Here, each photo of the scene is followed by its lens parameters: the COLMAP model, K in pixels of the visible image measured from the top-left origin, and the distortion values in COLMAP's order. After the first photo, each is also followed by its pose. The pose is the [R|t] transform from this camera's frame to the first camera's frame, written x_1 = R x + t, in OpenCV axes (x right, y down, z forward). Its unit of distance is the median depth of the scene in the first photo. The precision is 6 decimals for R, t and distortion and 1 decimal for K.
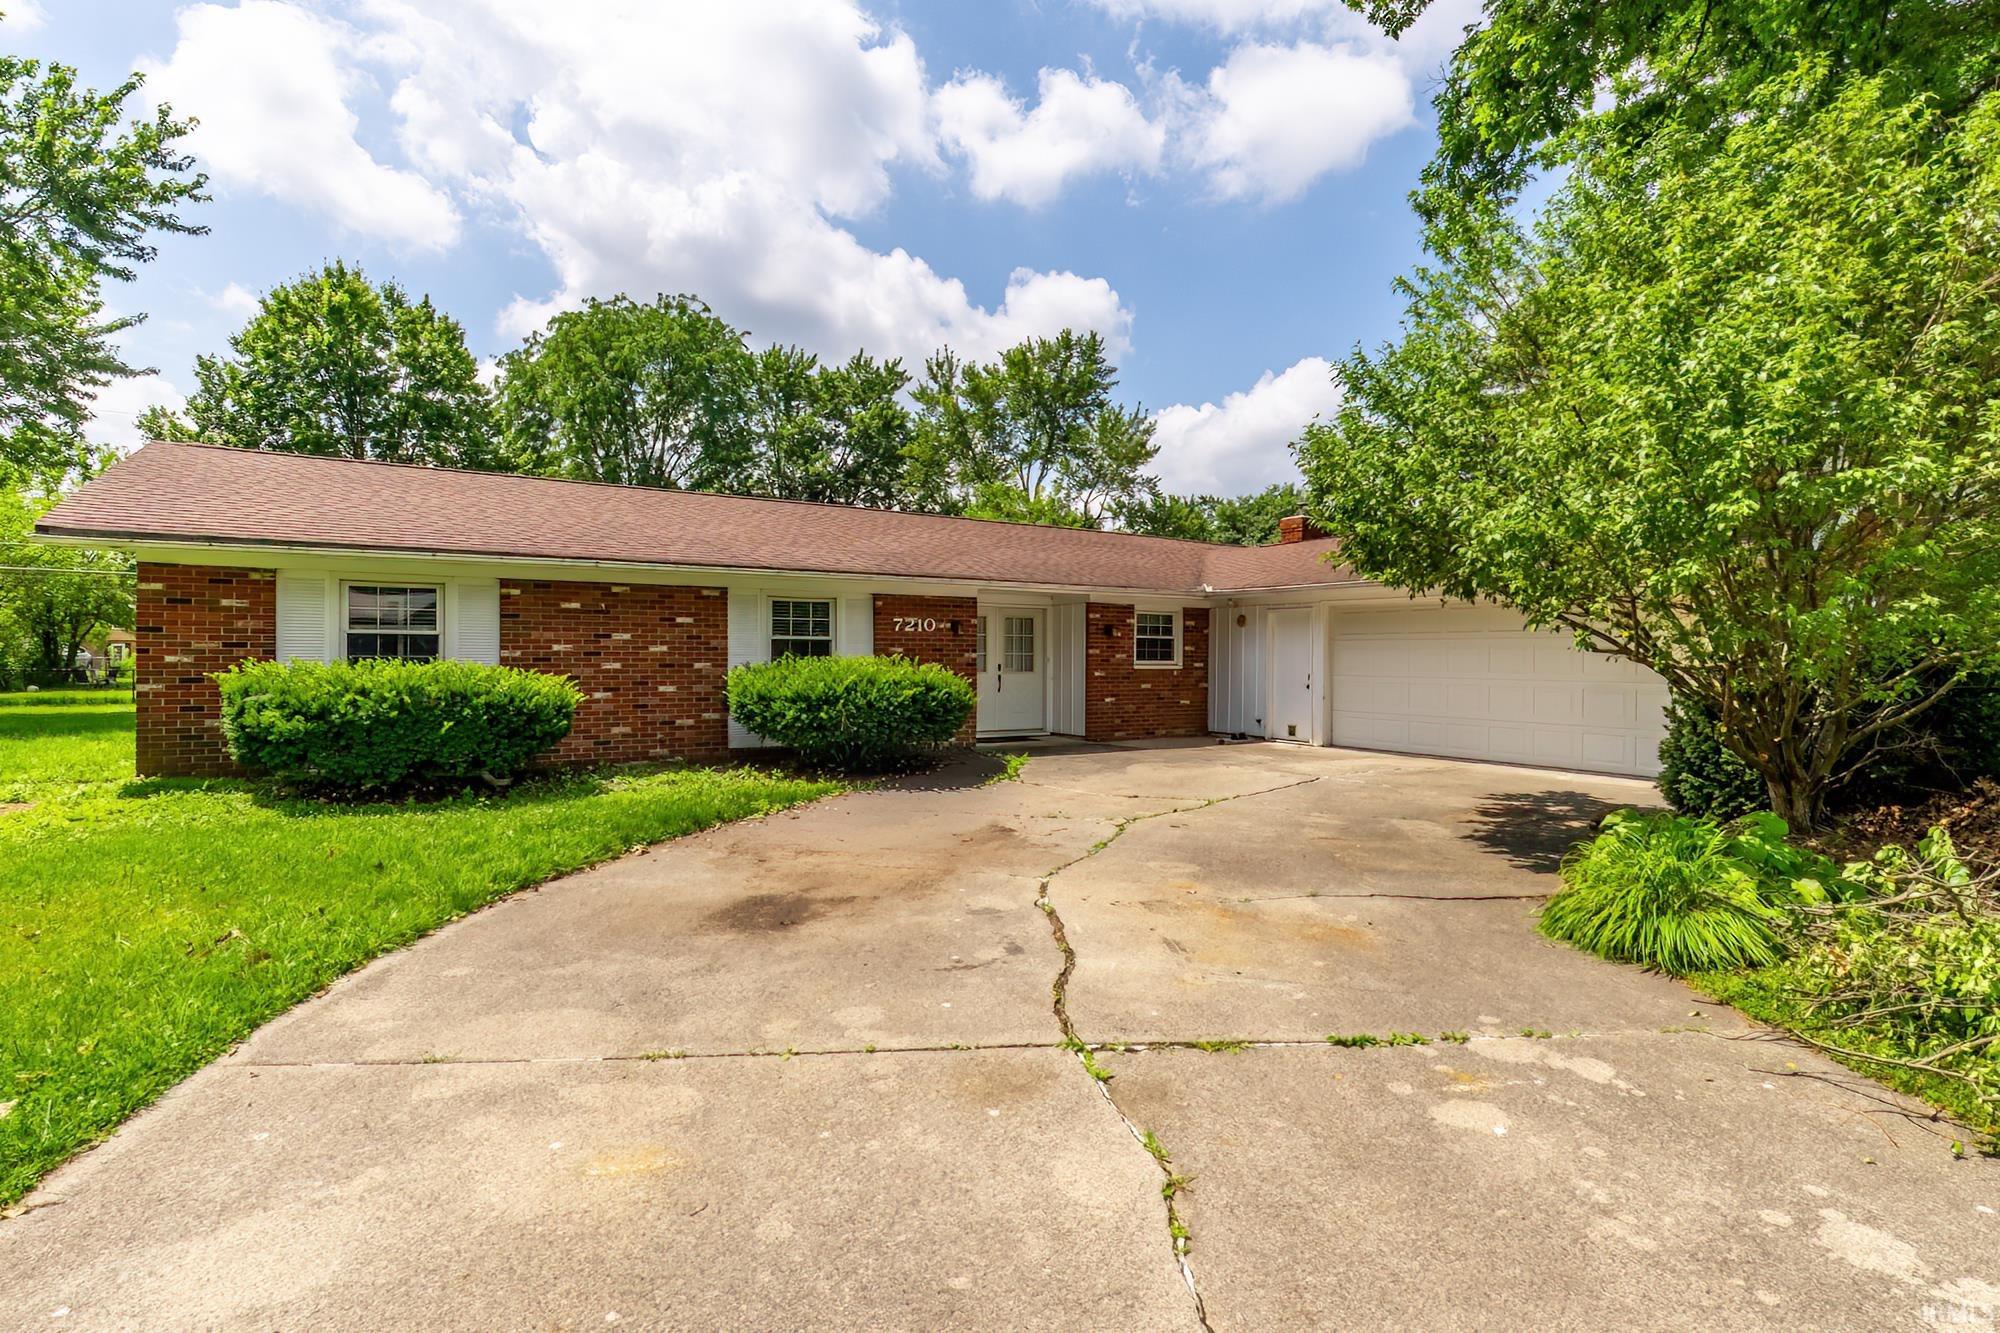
lens RADIAL K [[944.0, 0, 1000.0], [0, 944.0, 666.5], [0, 0, 1]] dist [0.004667, 0.000159]
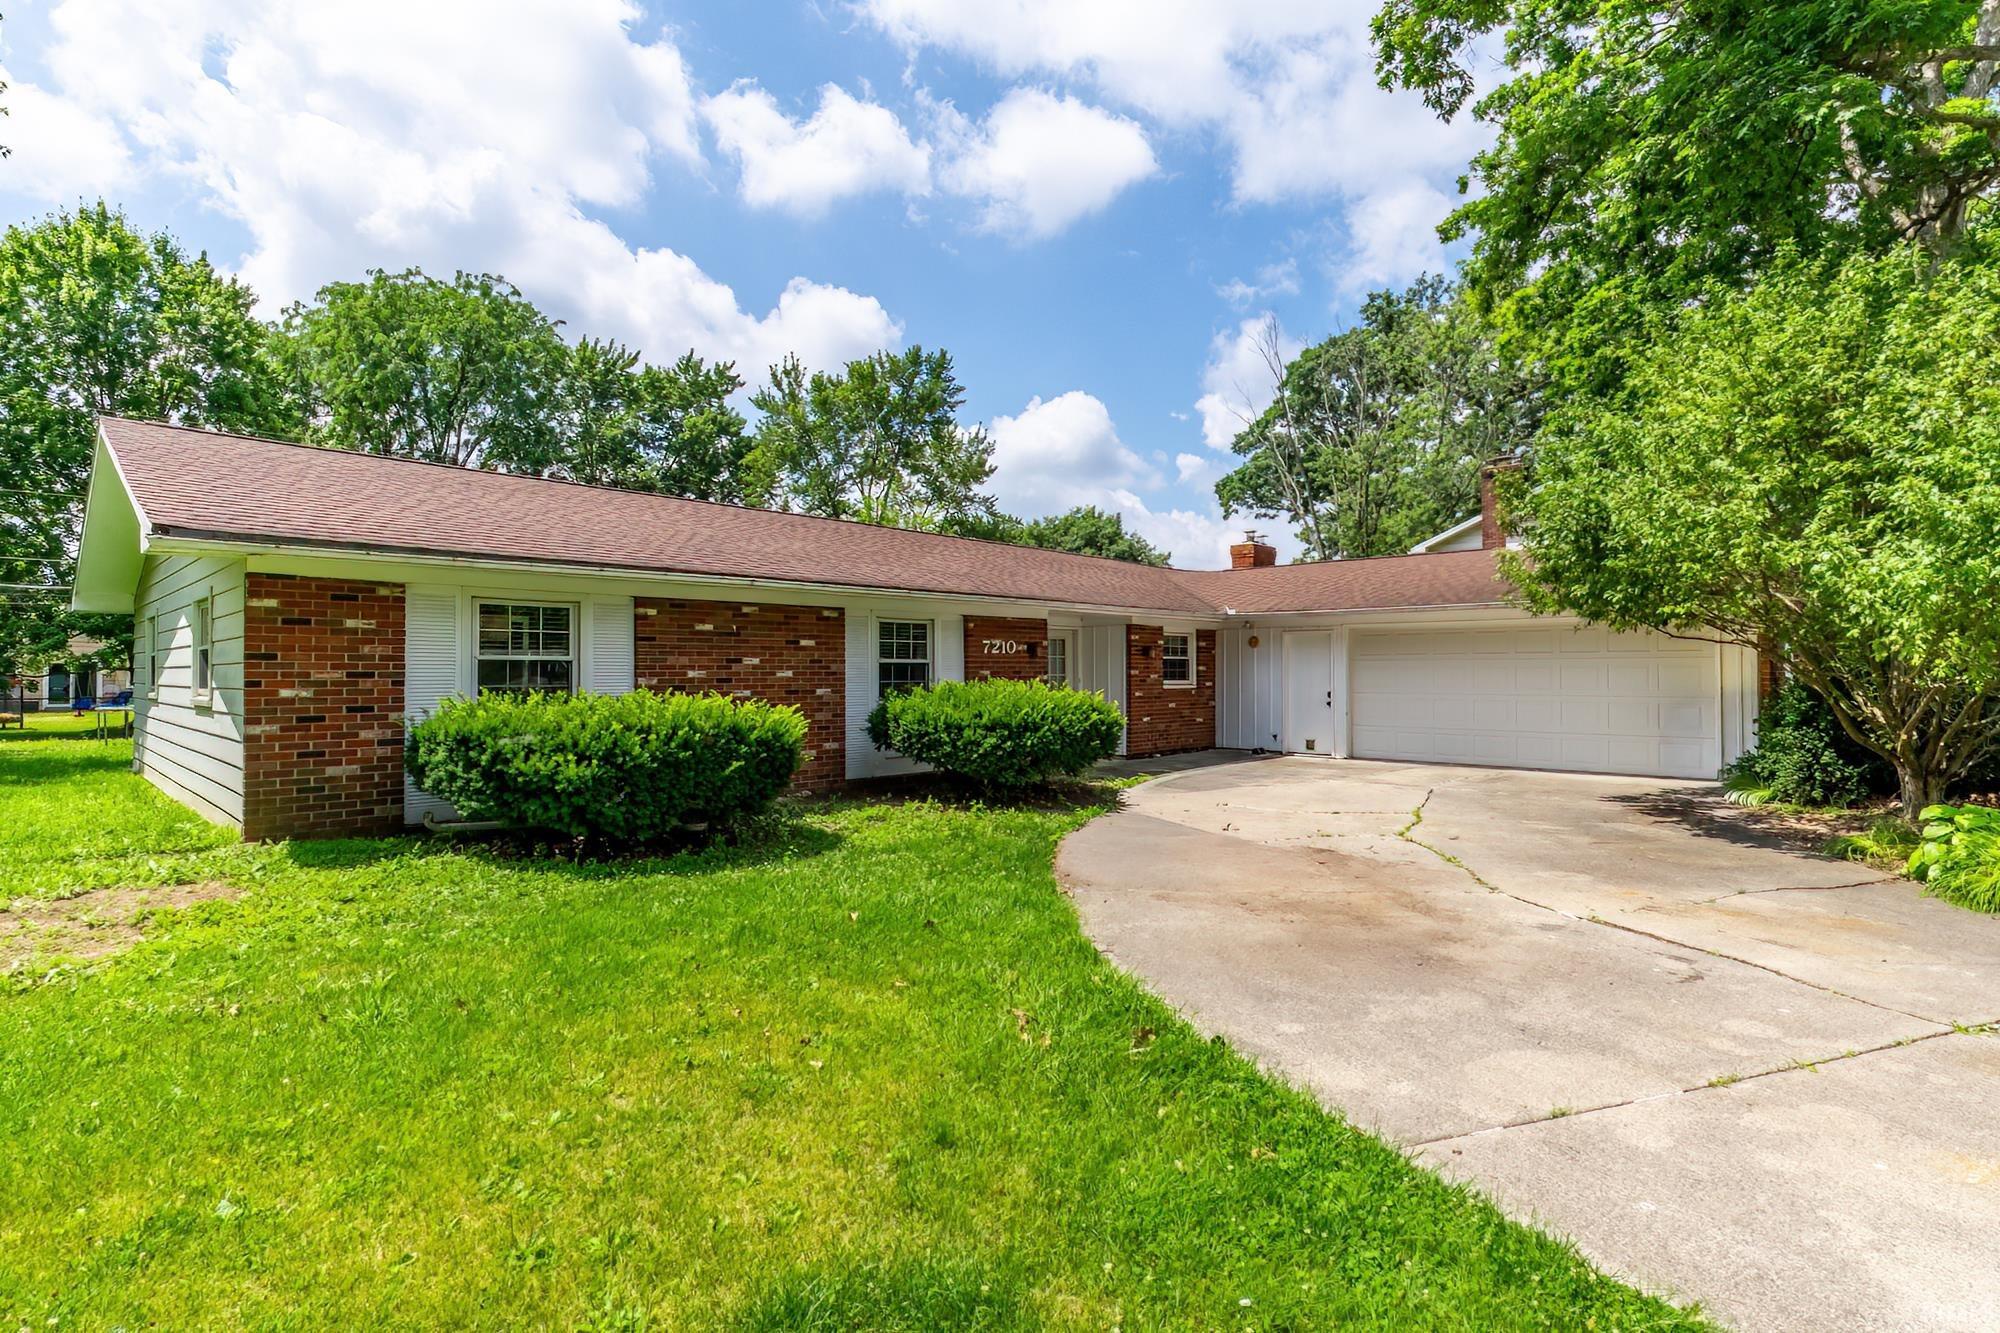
lens RADIAL K [[954.5, 0, 1000.0], [0, 954.5, 666.5], [0, 0, 1]] dist [0.003230, -0.008078]
pose [[0.970004, -0.006011, 0.243013, -0.146626], [0.010340, 0.999810, -0.016543, -0.003344], [-0.242868, 0.018559, 0.969882, 0.019148]]
